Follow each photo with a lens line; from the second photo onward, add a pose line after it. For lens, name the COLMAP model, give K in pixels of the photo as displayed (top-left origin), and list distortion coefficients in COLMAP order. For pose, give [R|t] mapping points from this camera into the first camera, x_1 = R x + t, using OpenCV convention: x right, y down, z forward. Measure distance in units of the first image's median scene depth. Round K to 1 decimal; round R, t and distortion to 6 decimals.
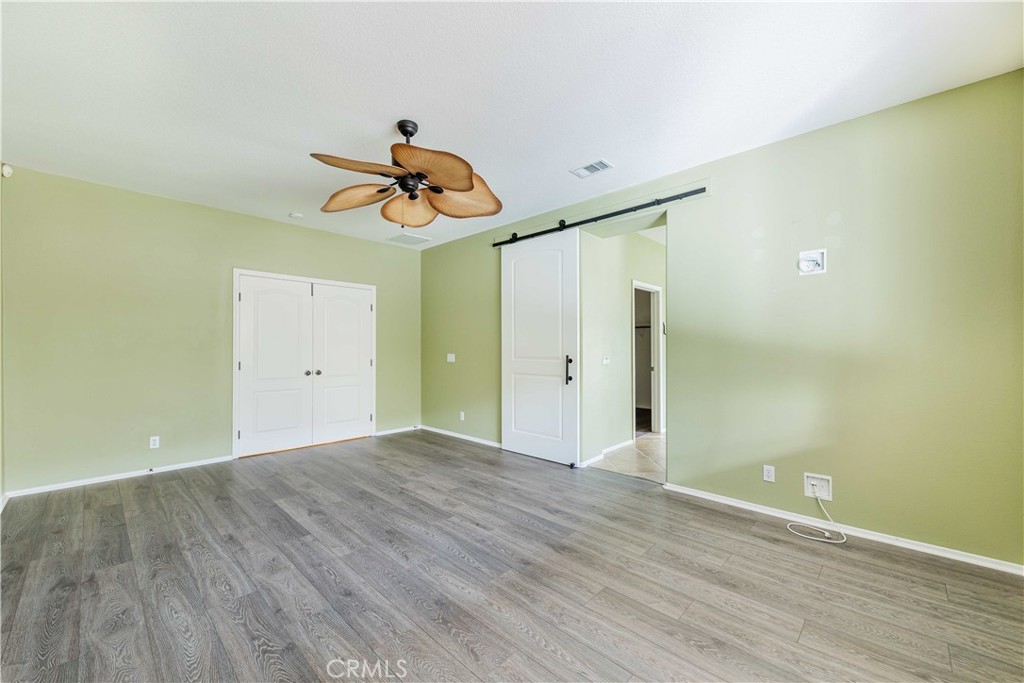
lens RADIAL K [[397.4, 0, 510.9], [0, 397.4, 348.8], [0, 0, 1]] dist [0.007669, -0.001261]
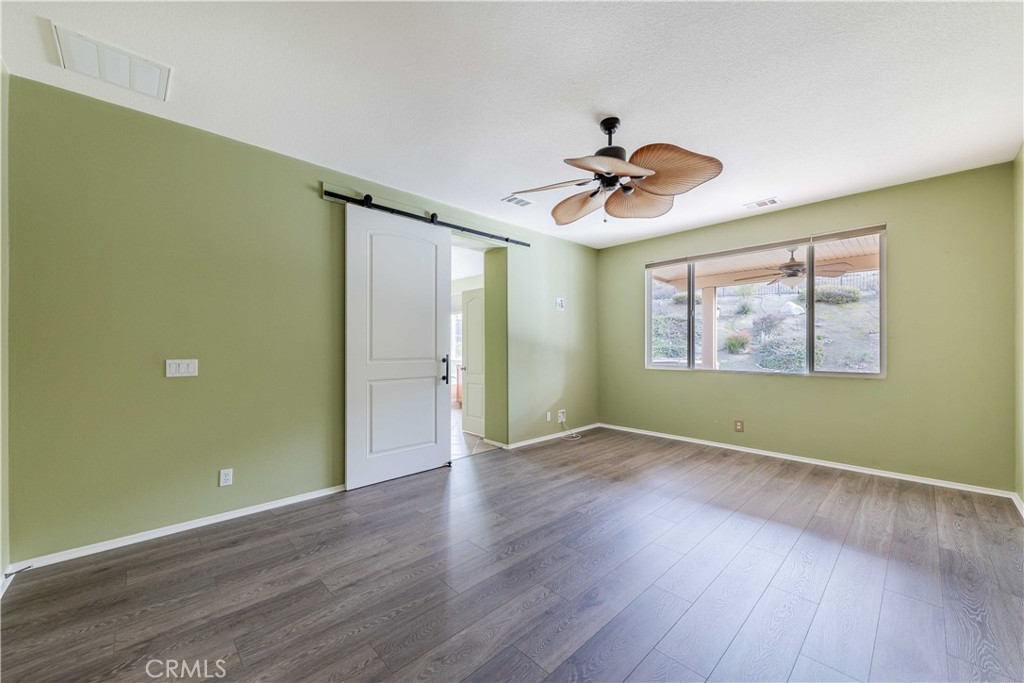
lens RADIAL K [[397.4, 0, 503.6], [0, 397.4, 344.6], [0, 0, 1]] dist [0.007669, -0.001261]
pose [[0.042913, 0.008298, 0.999044, -1.048417], [0.003099, 0.999960, -0.008439, 0.000591], [-0.999074, 0.003459, 0.042885, 1.015546]]
